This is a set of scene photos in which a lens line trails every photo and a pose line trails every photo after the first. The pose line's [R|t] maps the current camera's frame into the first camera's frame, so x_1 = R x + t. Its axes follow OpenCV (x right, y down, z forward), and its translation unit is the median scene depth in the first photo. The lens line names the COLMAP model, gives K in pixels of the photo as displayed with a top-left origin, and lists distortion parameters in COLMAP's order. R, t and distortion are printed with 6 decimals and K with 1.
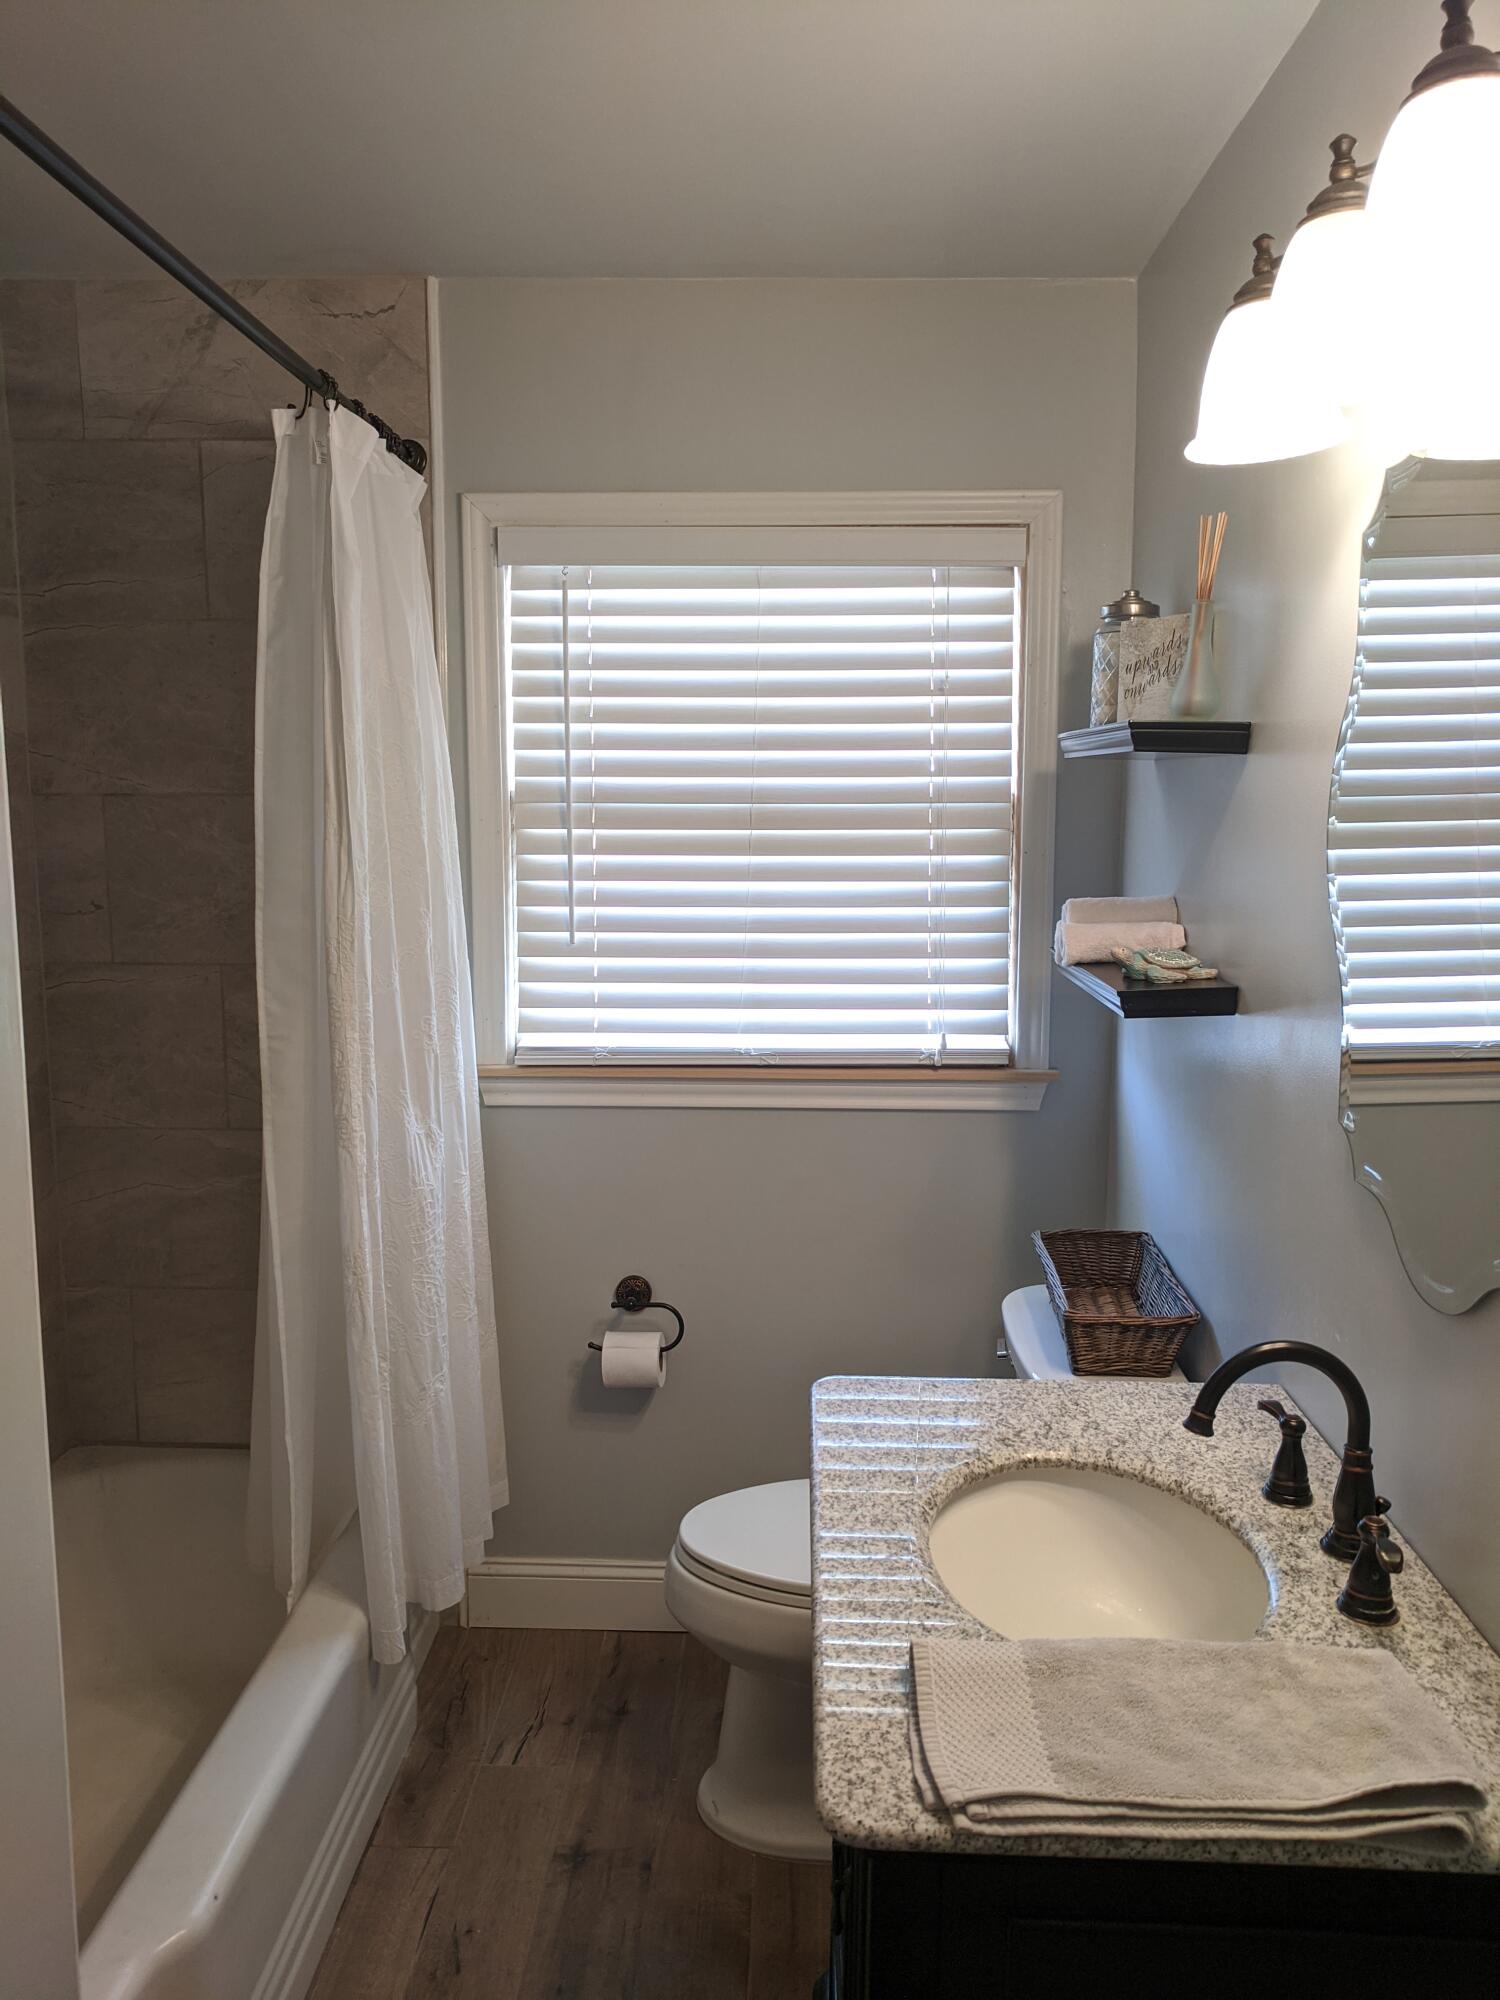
lens RADIAL K [[1506.4, 0, 750.0], [0, 1506.4, 1004.2], [0, 0, 1]] dist [0.006244, 0.010931]
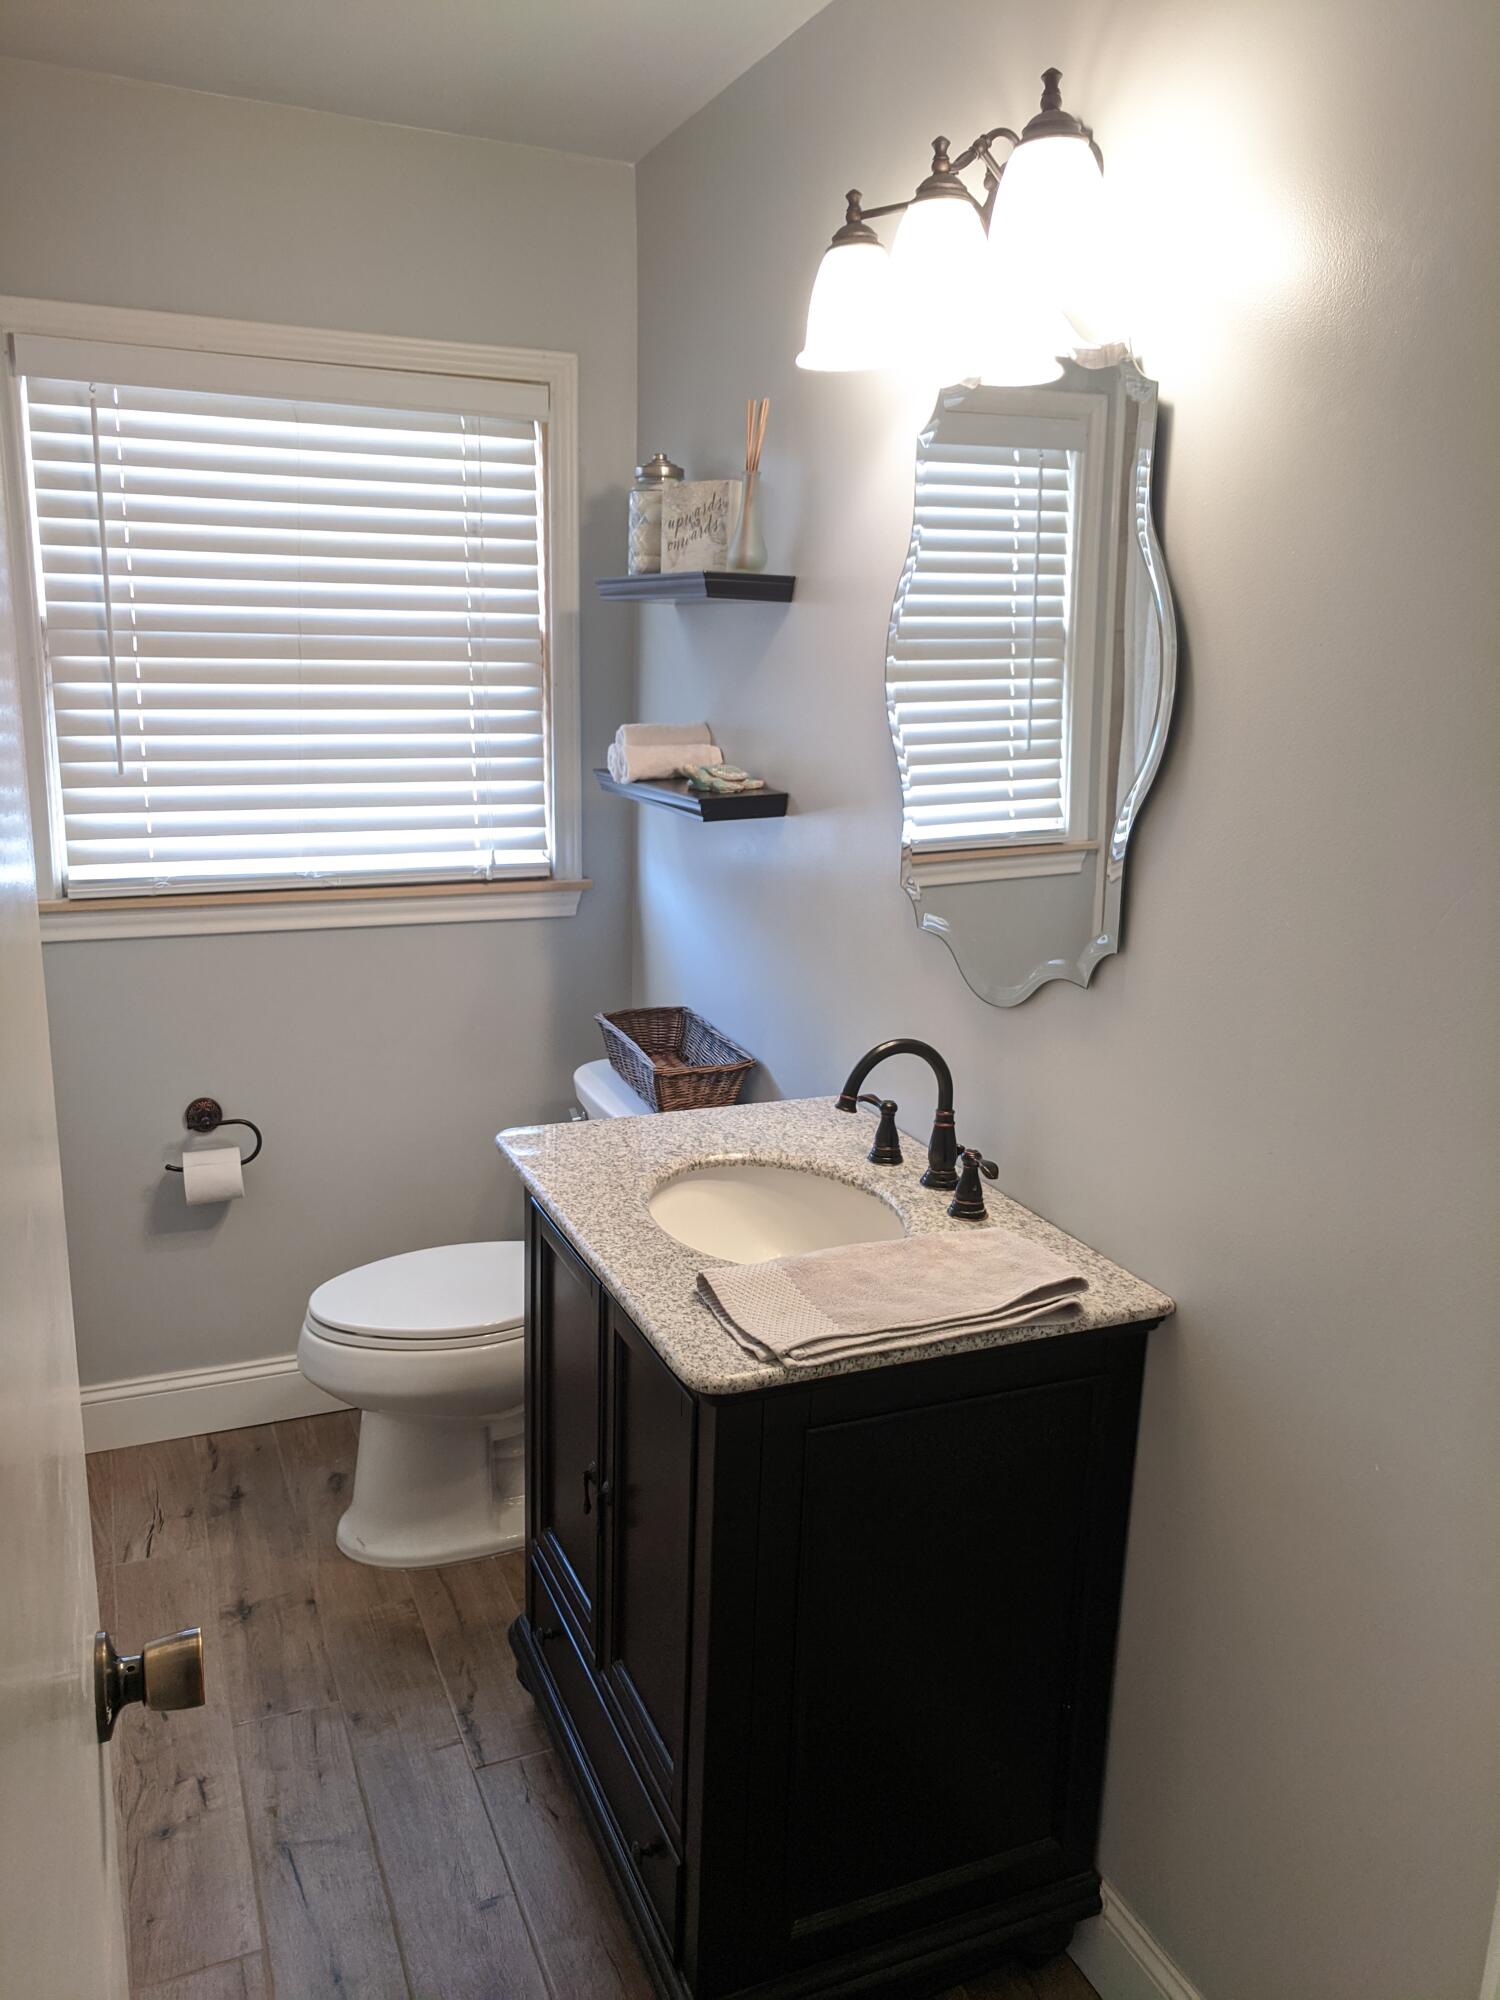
lens RADIAL K [[1506.4, 0, 744.9], [0, 1506.4, 996.6], [0, 0, 1]] dist [0.006244, 0.010931]
pose [[0.905707, -0.078864, 0.416505, -0.190720], [0.038092, 0.993708, 0.105324, 0.018780], [-0.422190, -0.079527, 0.903012, -0.099626]]
